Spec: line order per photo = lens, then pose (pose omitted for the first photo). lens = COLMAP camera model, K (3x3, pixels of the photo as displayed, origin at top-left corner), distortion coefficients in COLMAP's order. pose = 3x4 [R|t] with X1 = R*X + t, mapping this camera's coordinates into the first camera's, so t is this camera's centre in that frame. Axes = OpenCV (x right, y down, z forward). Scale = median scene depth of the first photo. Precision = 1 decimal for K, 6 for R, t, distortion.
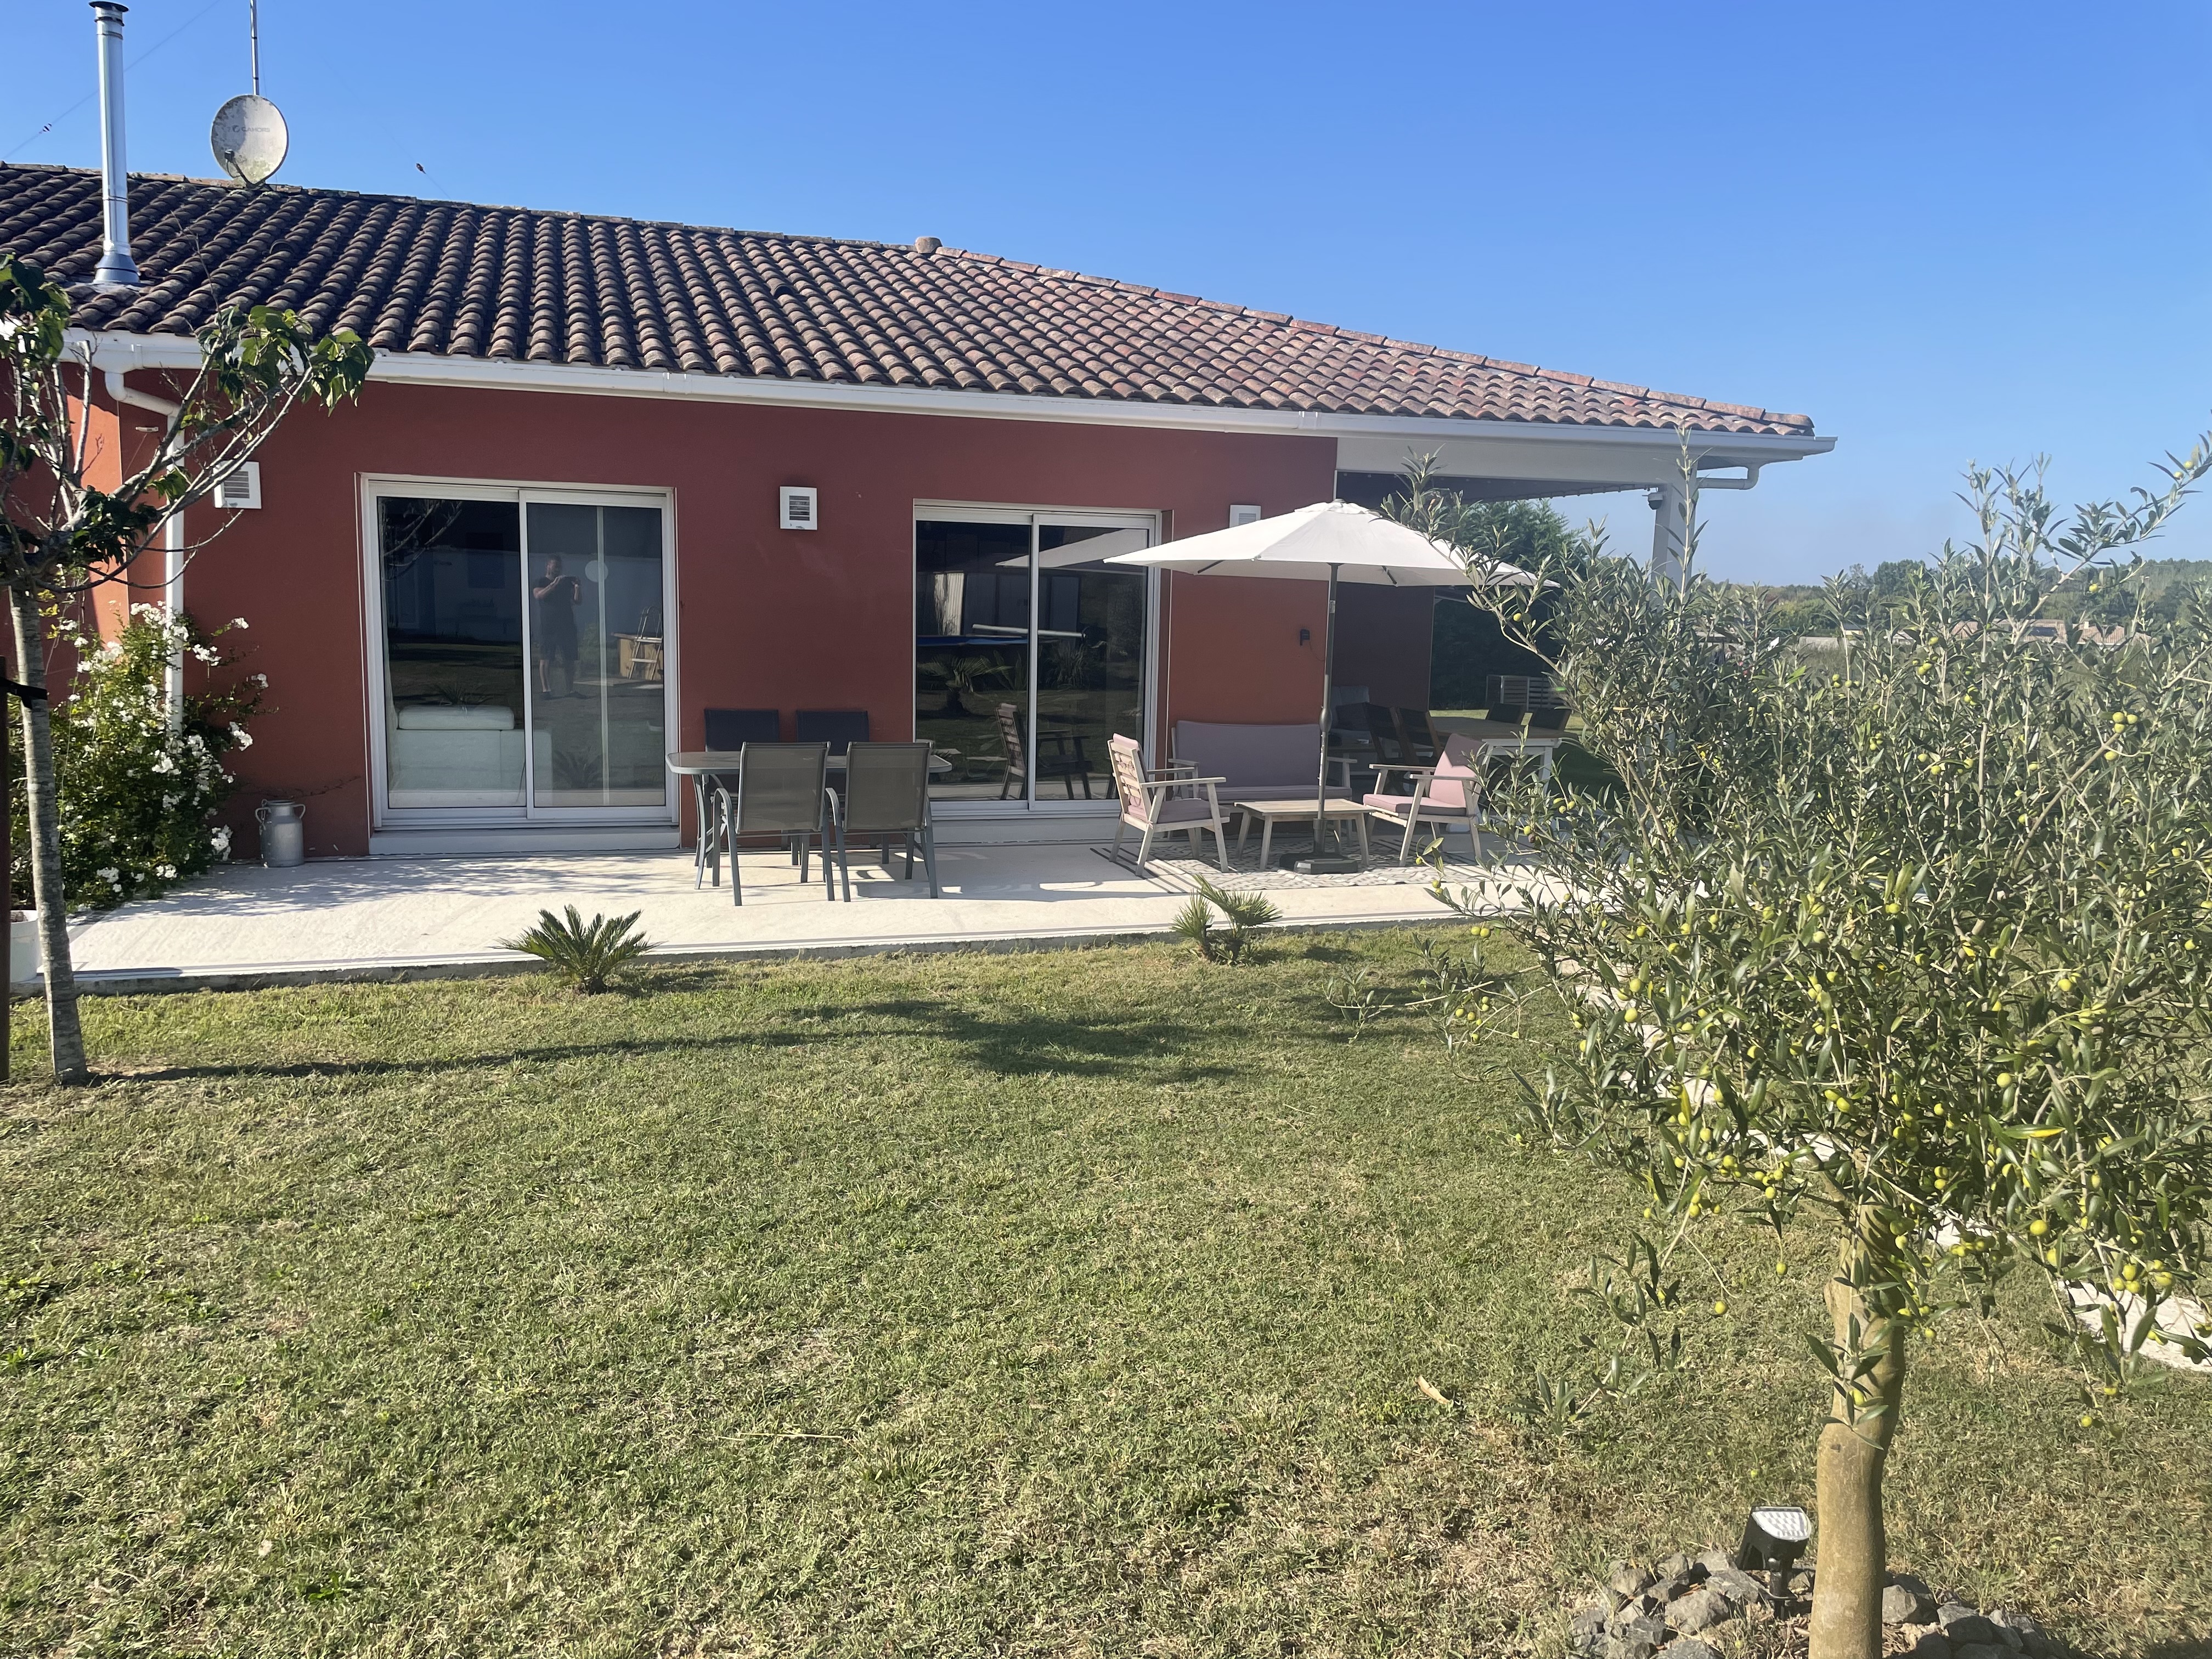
lens RADIAL K [[1676.5, 0, 1122.6], [0, 1676.5, 819.3], [0, 0, 1]] dist [0.049509, -0.031094]
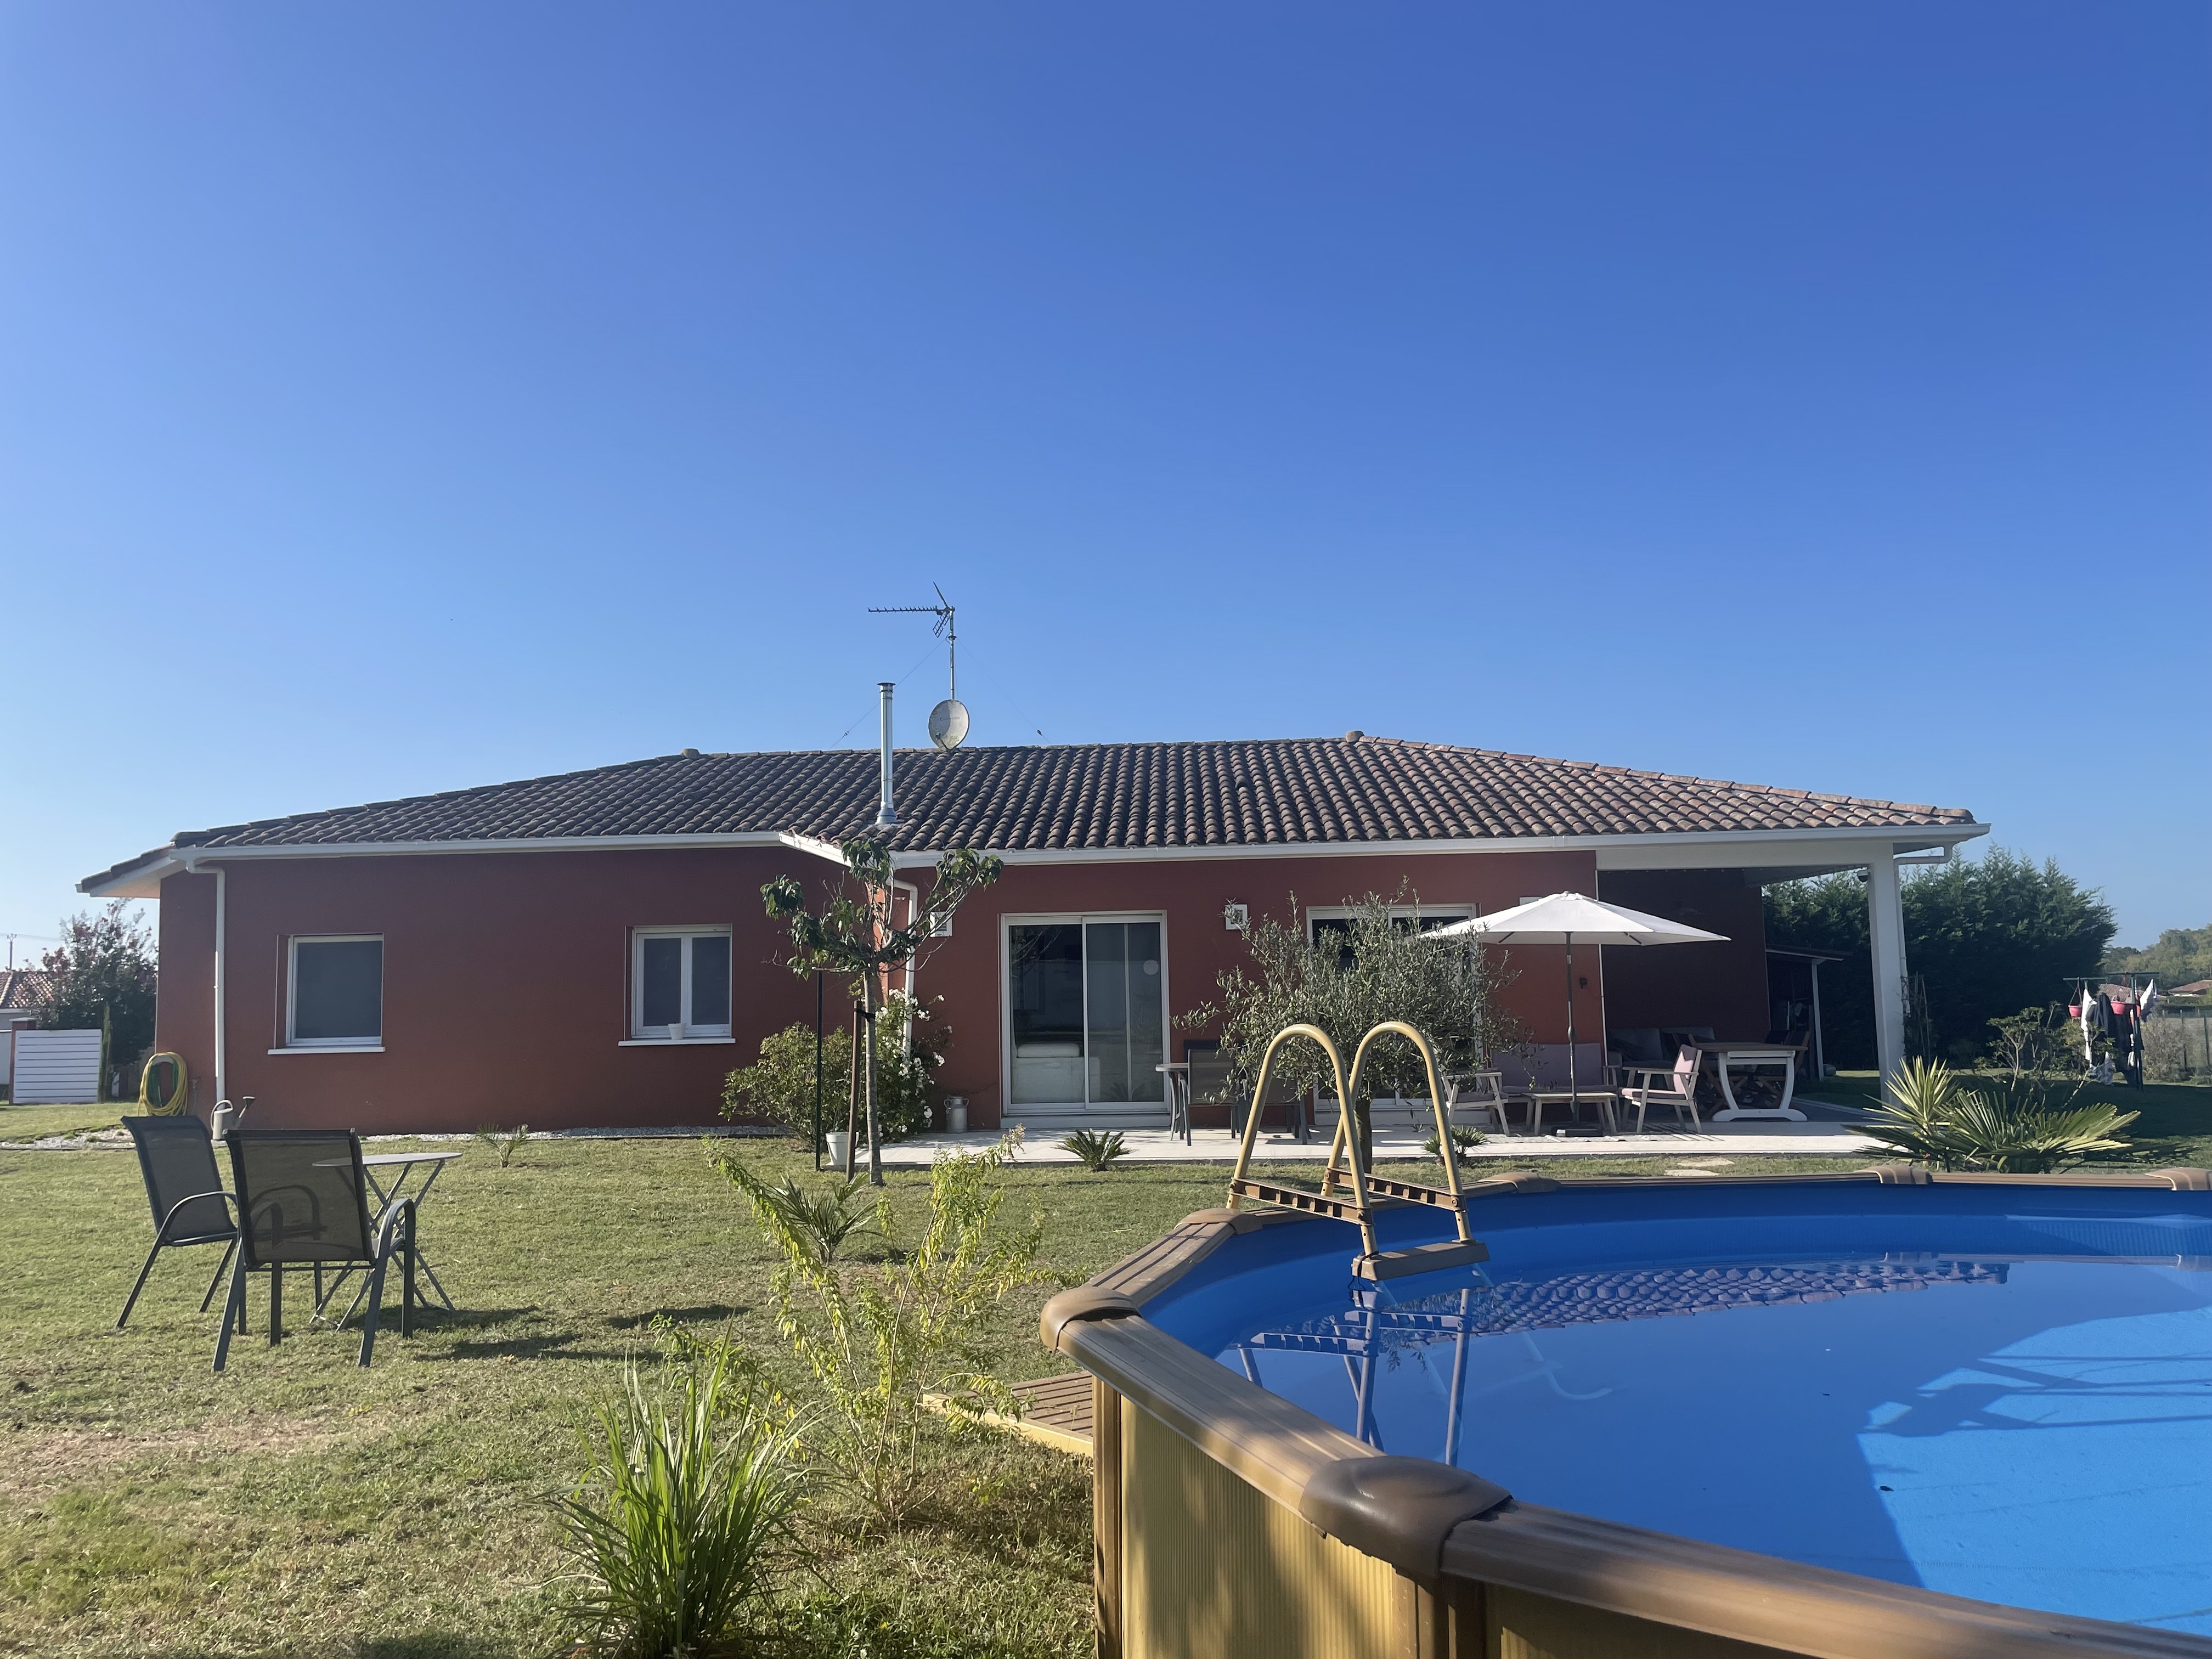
lens RADIAL K [[1676.5, 0, 1103.8], [0, 1676.5, 825.3], [0, 0, 1]] dist [0.049509, -0.031094]
pose [[0.933659, -0.078246, -0.349511, 0.274571], [-0.005419, 0.972647, -0.232225, 0.114122], [0.358121, 0.218713, 0.907697, -0.582115]]
